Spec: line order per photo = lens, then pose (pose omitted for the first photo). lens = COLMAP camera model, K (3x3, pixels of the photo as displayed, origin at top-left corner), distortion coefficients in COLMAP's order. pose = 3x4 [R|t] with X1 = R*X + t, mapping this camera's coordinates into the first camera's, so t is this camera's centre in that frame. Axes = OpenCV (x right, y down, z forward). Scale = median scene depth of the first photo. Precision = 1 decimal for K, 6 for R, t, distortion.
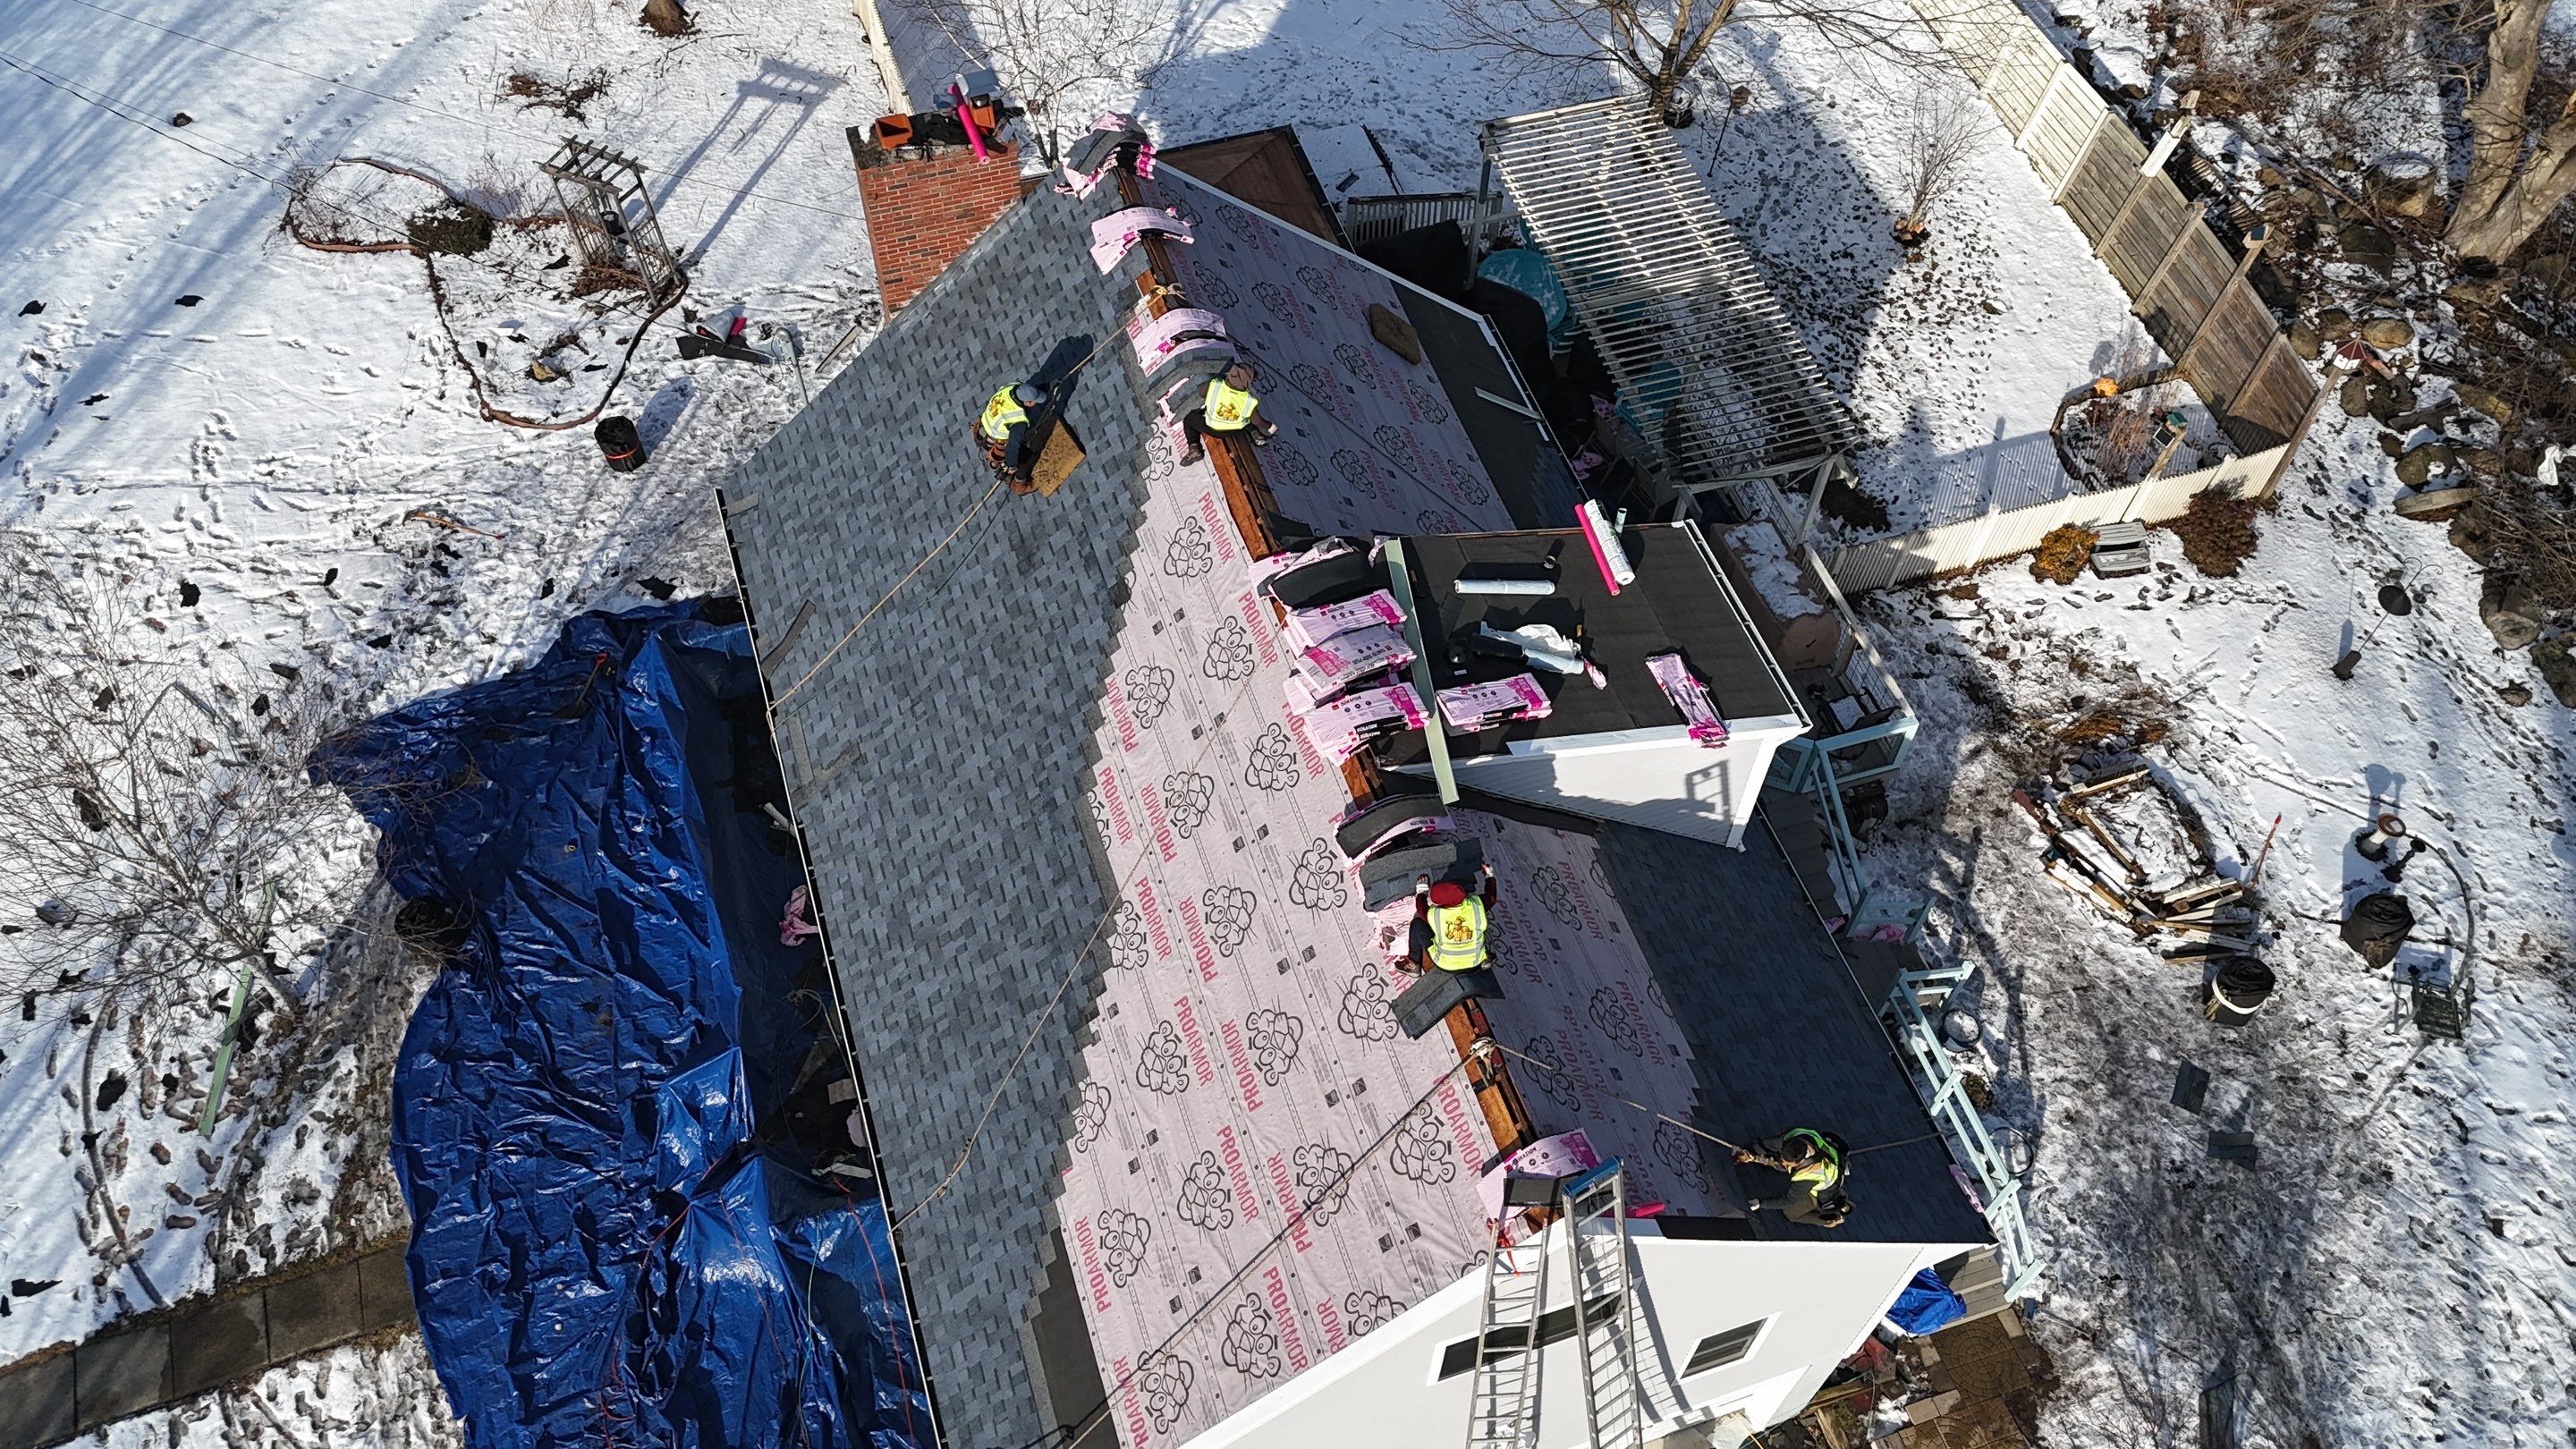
lens RADIAL K [[2049.1, 0, 1293.3], [0, 2049.1, 701.9], [0, 0, 1]] dist [0.049055, -0.009561]
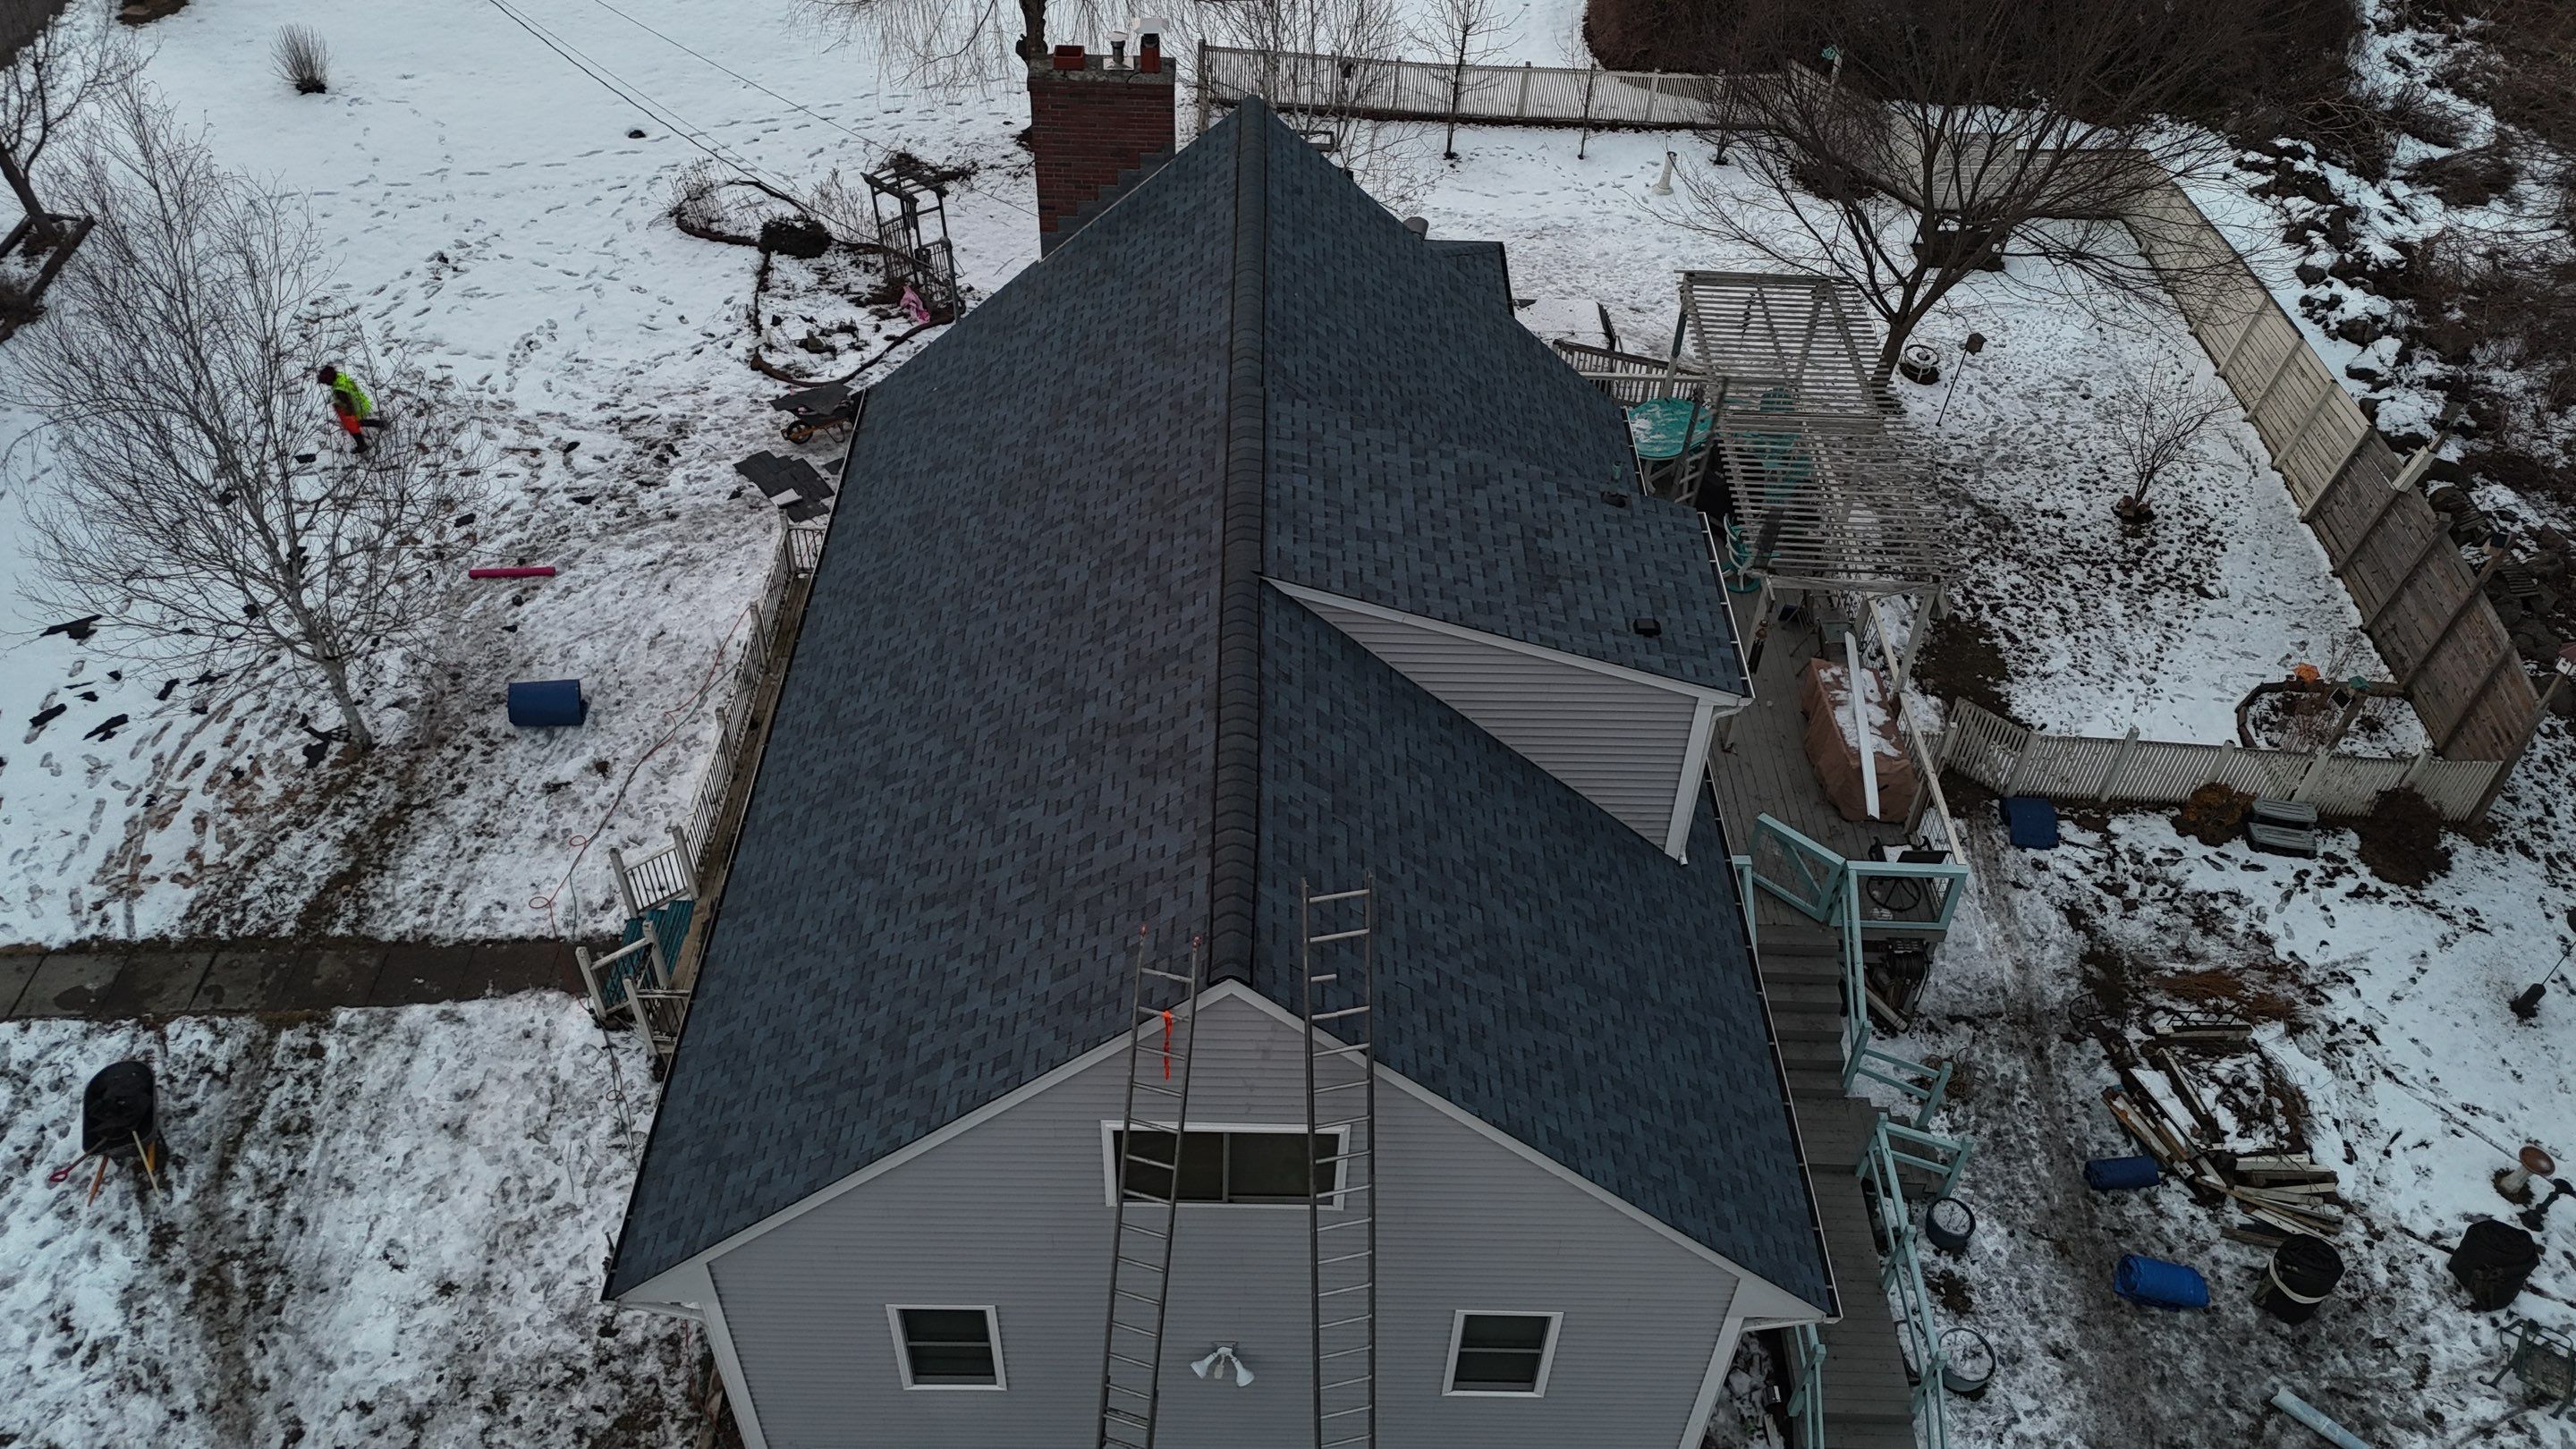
lens RADIAL K [[1851.0, 0, 1288.0], [0, 1851.0, 724.5], [0, 0, 1]] dist [0.077649, -0.073825]
pose [[0.949143, 0.222705, -0.222554, 0.160658], [-0.262504, 0.950047, -0.168828, 0.145772], [0.173837, 0.218663, 0.960191, 0.110916]]
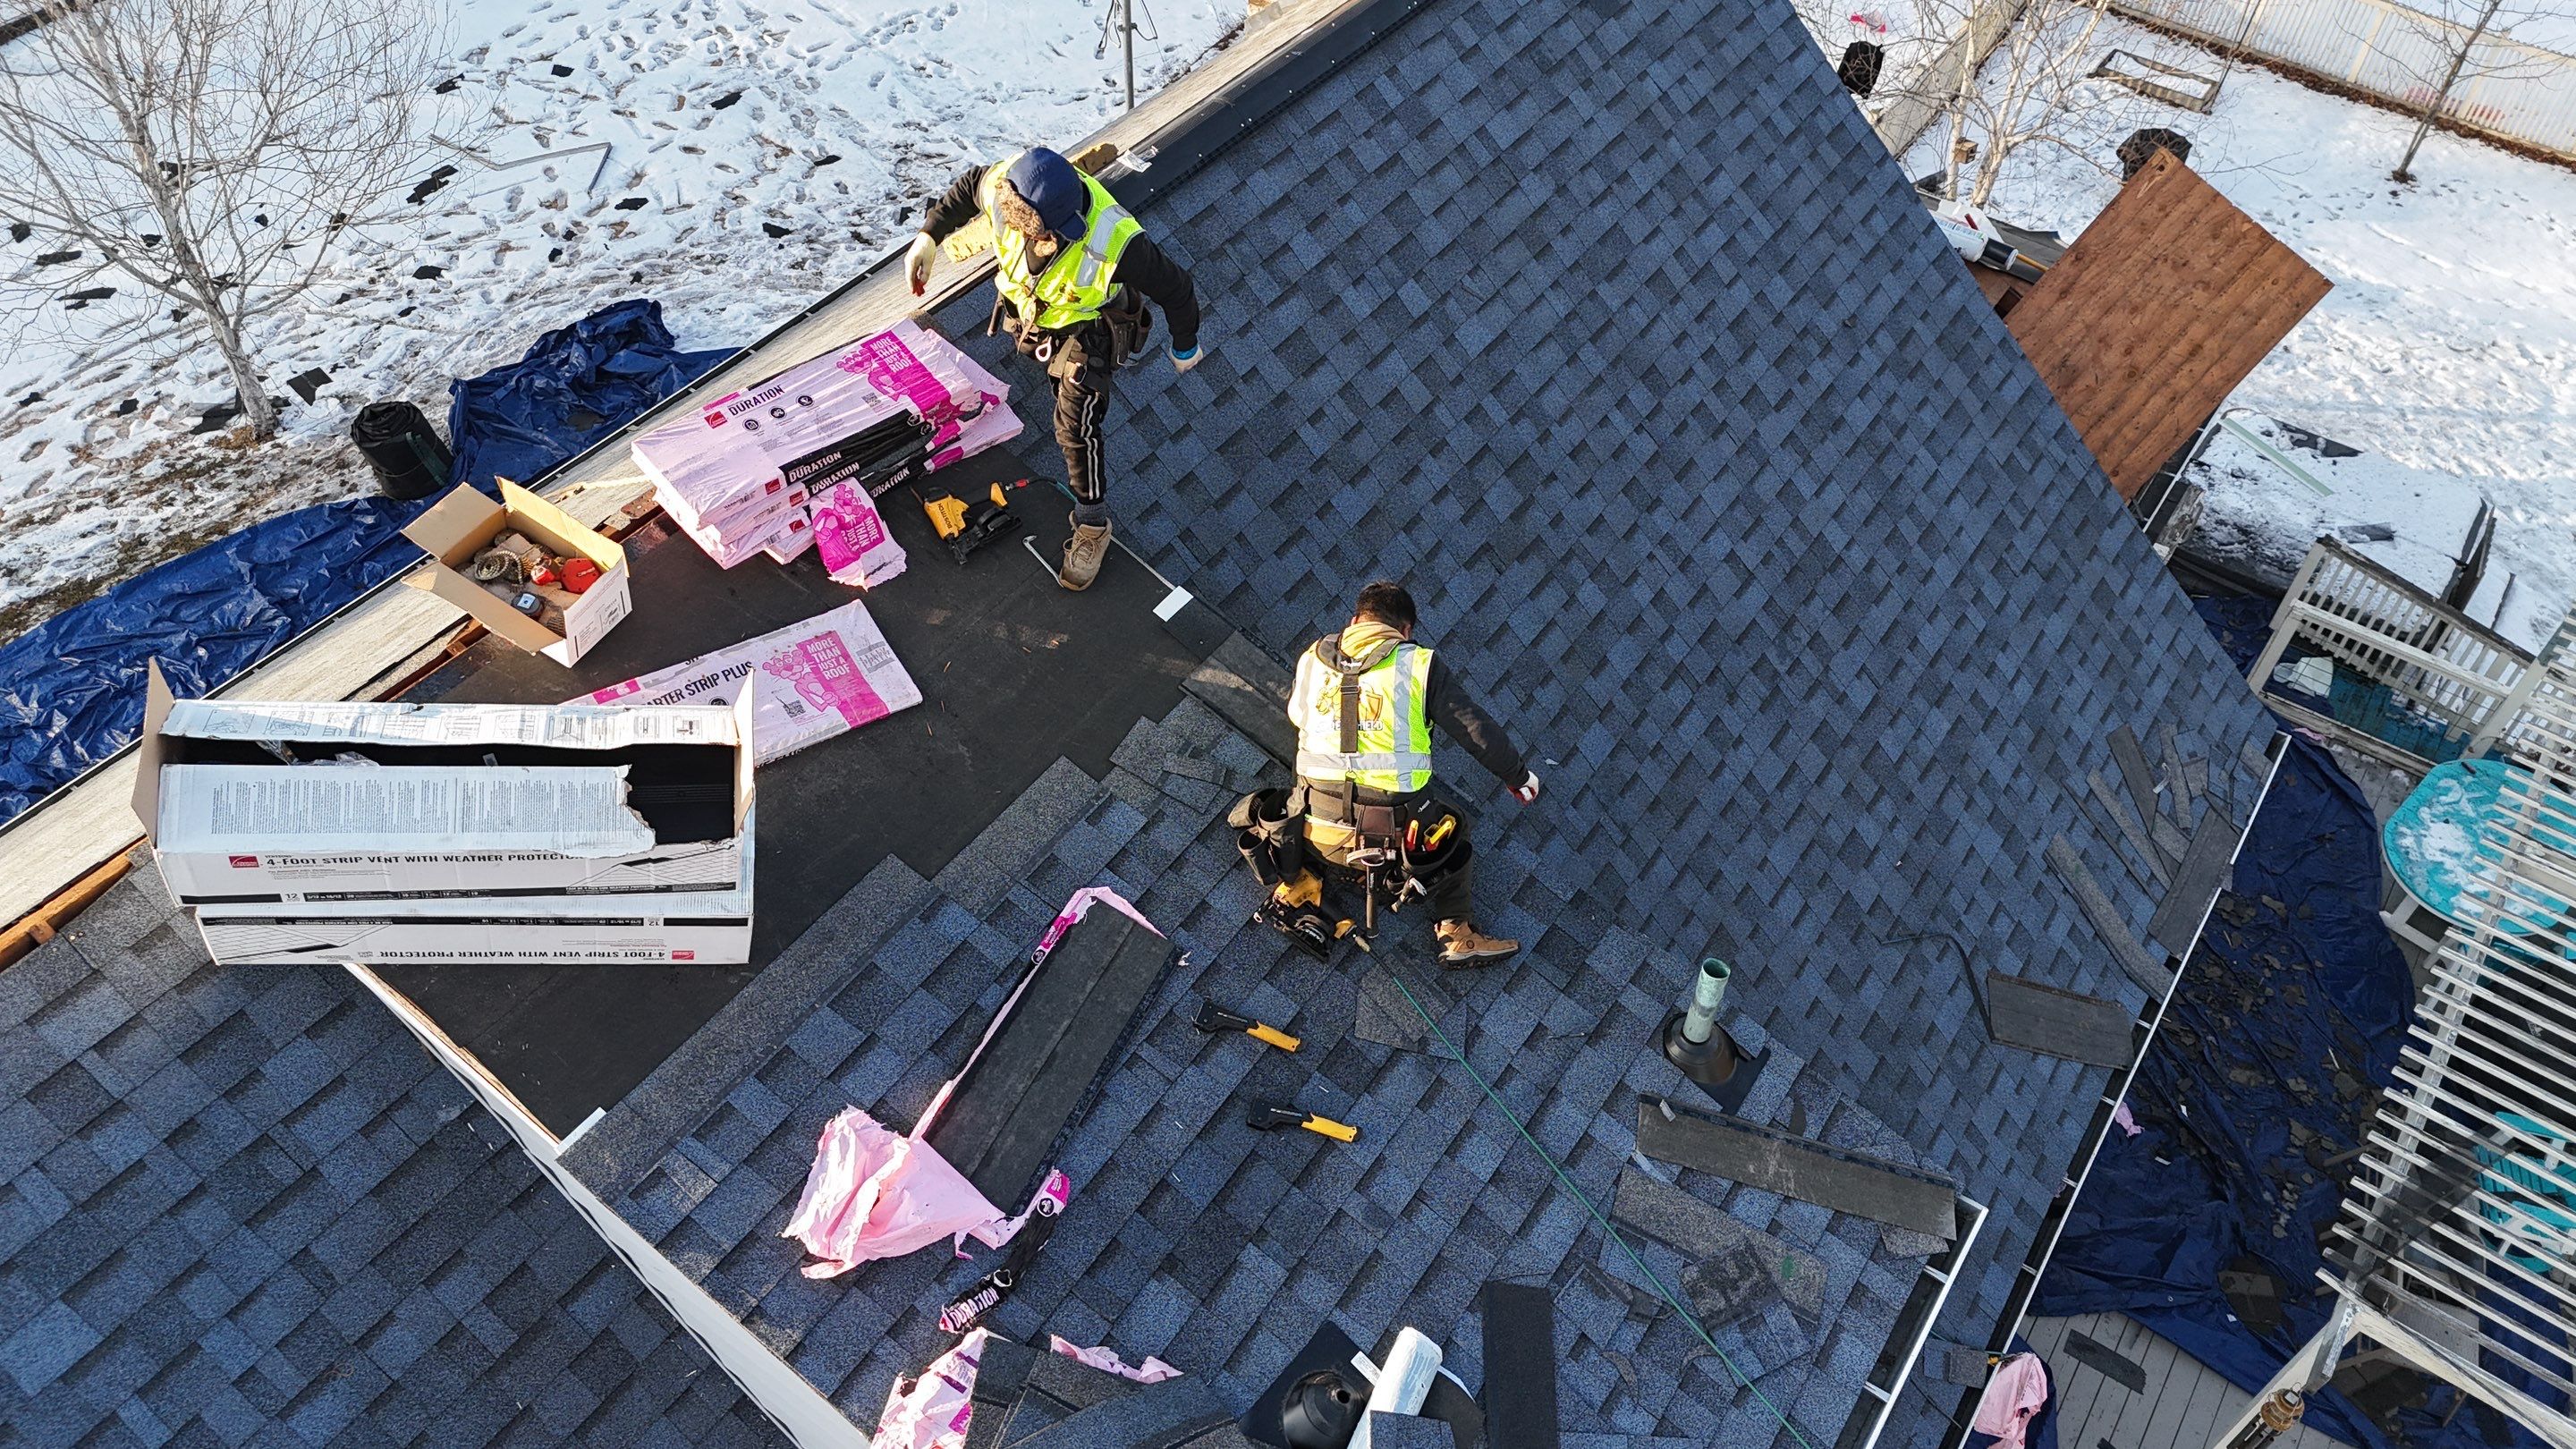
lens RADIAL K [[1851.0, 0, 1288.0], [0, 1851.0, 724.5], [0, 0, 1]] dist [0.077649, -0.073825]
pose [[0.595151, 0.588884, -0.546819, 0.173066], [-0.661971, 0.745044, 0.081877, -0.070783], [0.455621, 0.313249, 0.833238, 0.503639]]
